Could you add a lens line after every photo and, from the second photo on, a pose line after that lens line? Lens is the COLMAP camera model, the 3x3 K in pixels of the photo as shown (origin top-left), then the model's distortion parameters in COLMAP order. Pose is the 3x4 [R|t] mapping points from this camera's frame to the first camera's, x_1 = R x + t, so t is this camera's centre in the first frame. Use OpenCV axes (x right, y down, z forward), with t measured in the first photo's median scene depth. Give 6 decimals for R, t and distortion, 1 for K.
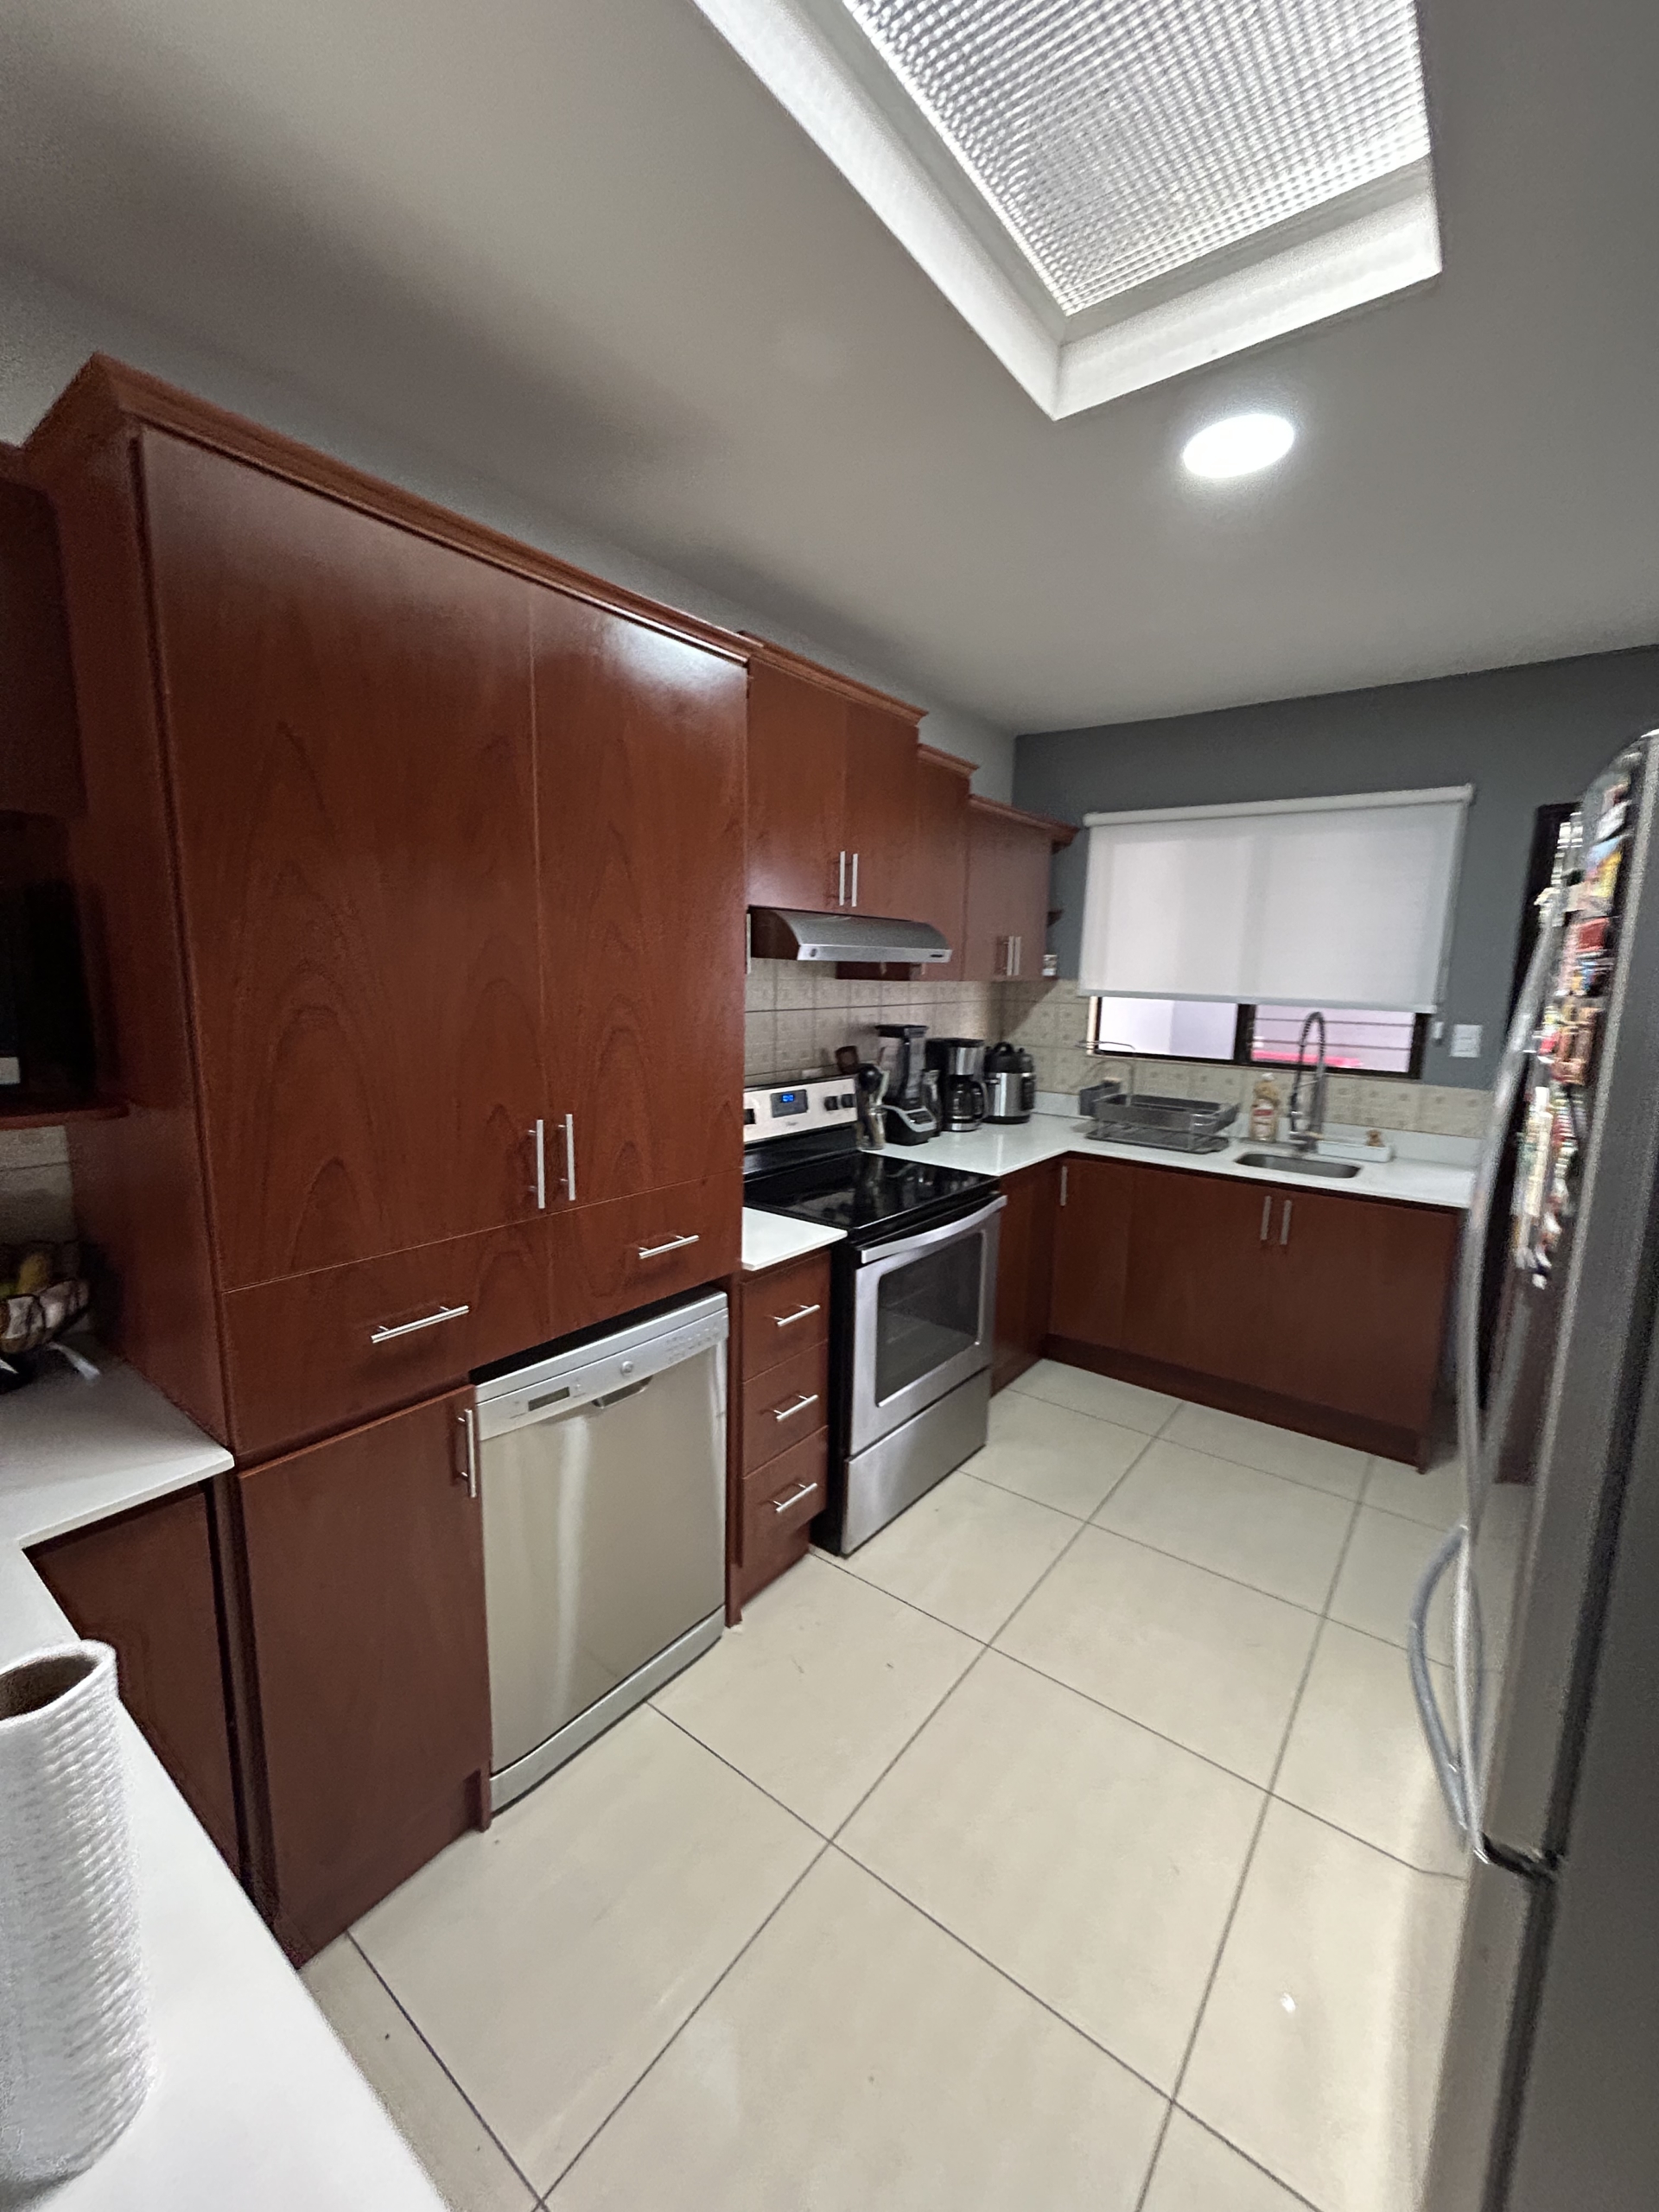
lens RADIAL K [[895.4, 0, 837.4], [0, 895.4, 1112.5], [0, 0, 1]] dist [-0.001506, -0.000033]
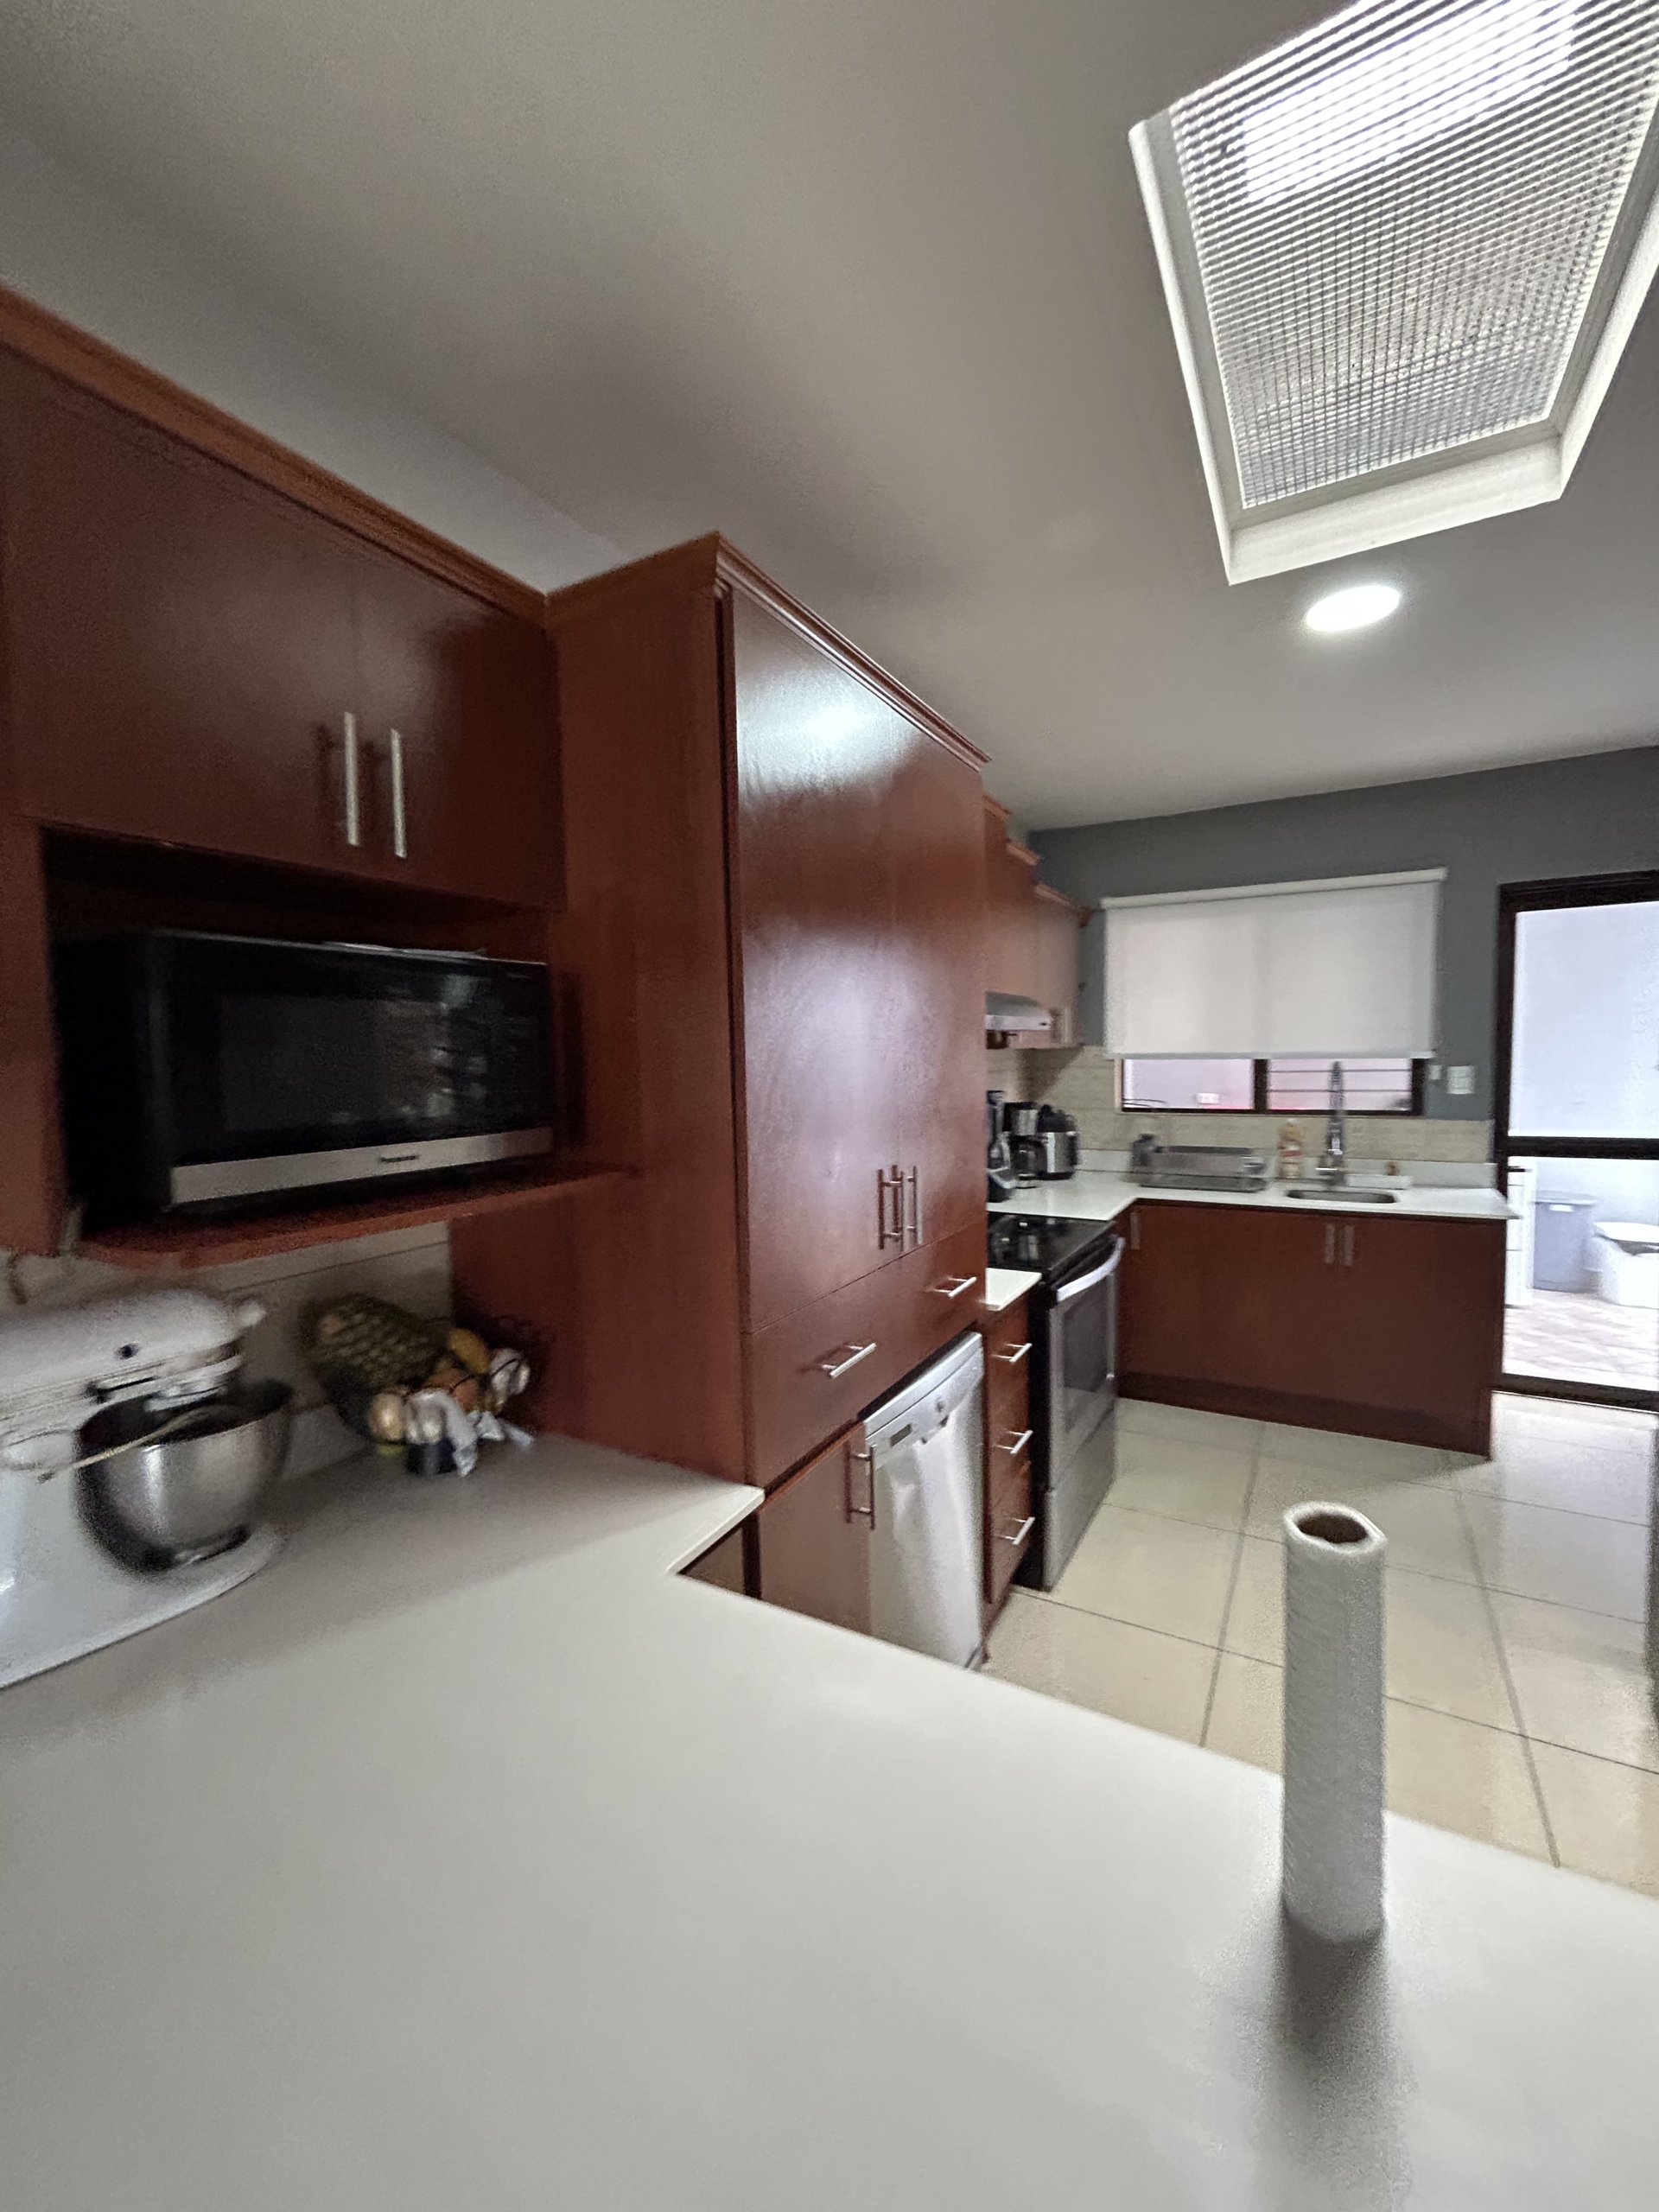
lens RADIAL K [[900.5, 0, 826.6], [0, 900.5, 1113.0], [0, 0, 1]] dist [-0.000612, -0.000254]
pose [[0.988662, -0.050970, 0.141241, -0.266776], [0.064062, 0.993902, -0.089748, 0.014109], [-0.135805, 0.097778, 0.985899, -0.041506]]
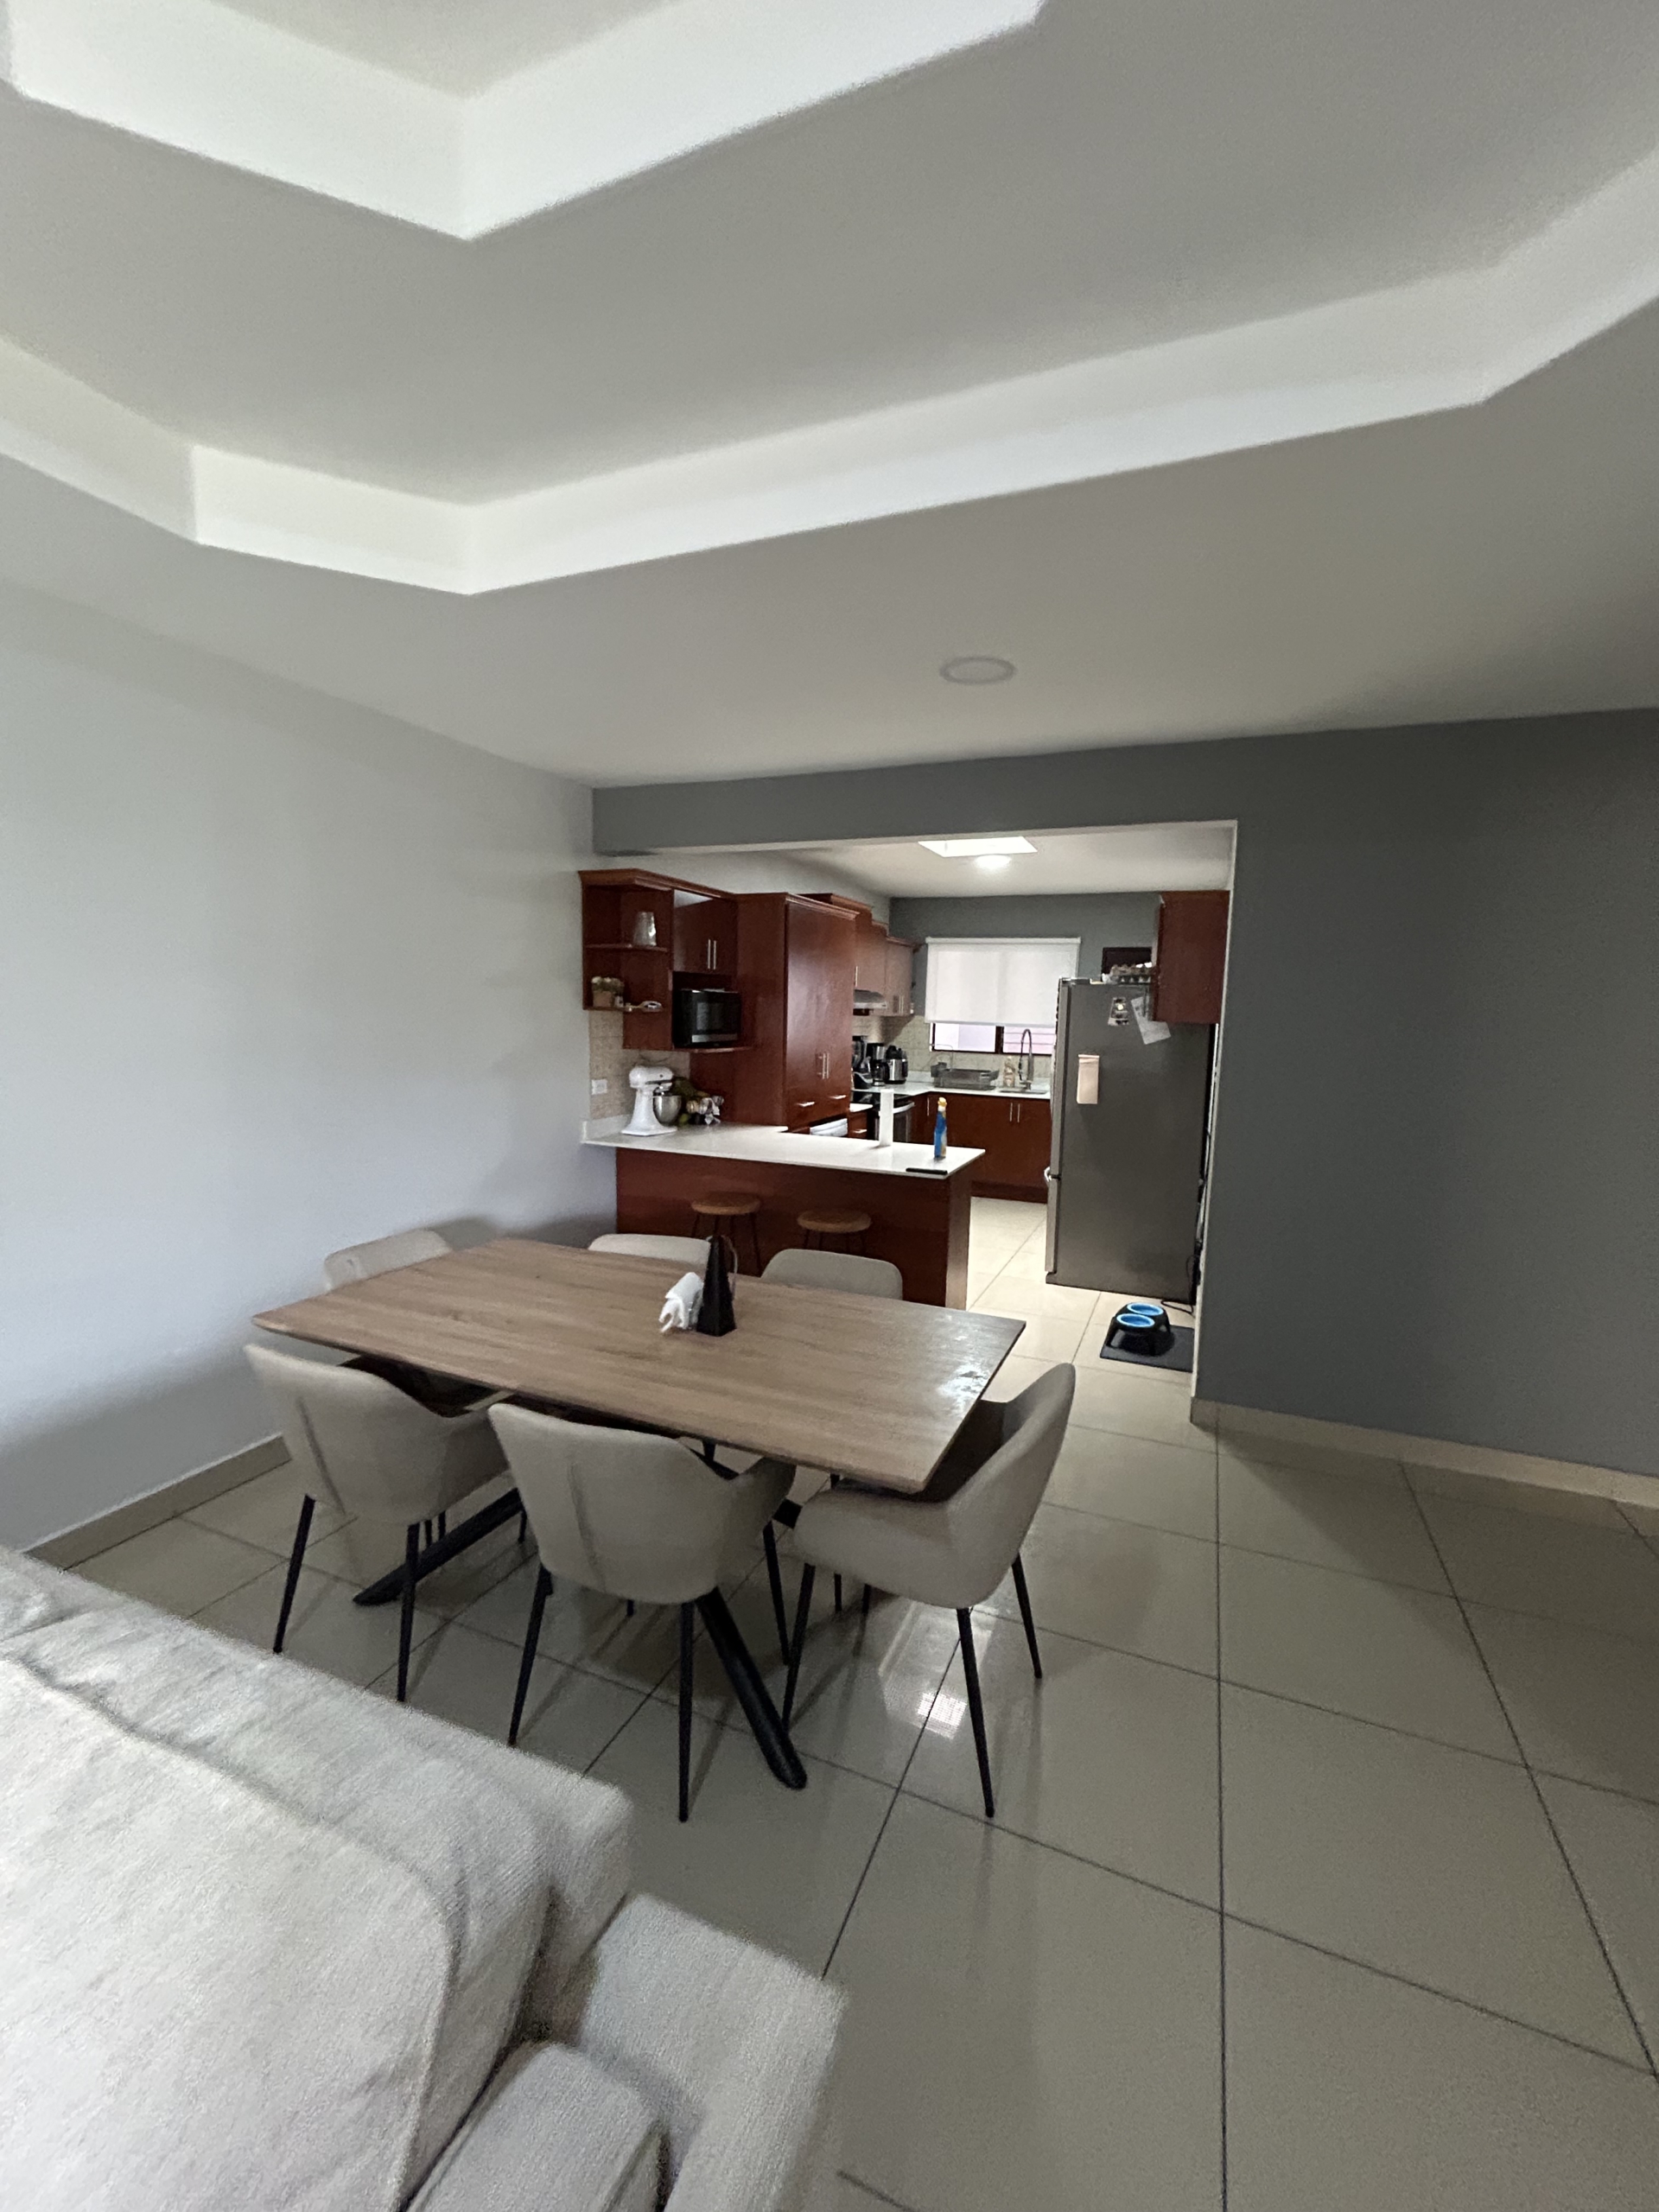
lens RADIAL K [[900.5, 0, 826.6], [0, 900.5, 1113.0], [0, 0, 1]] dist [-0.000612, -0.000254]
pose [[0.968521, -0.024308, 0.247743, -0.555866], [0.033350, 0.998919, -0.032369, 0.162705], [-0.246689, 0.039612, 0.968285, -1.125060]]
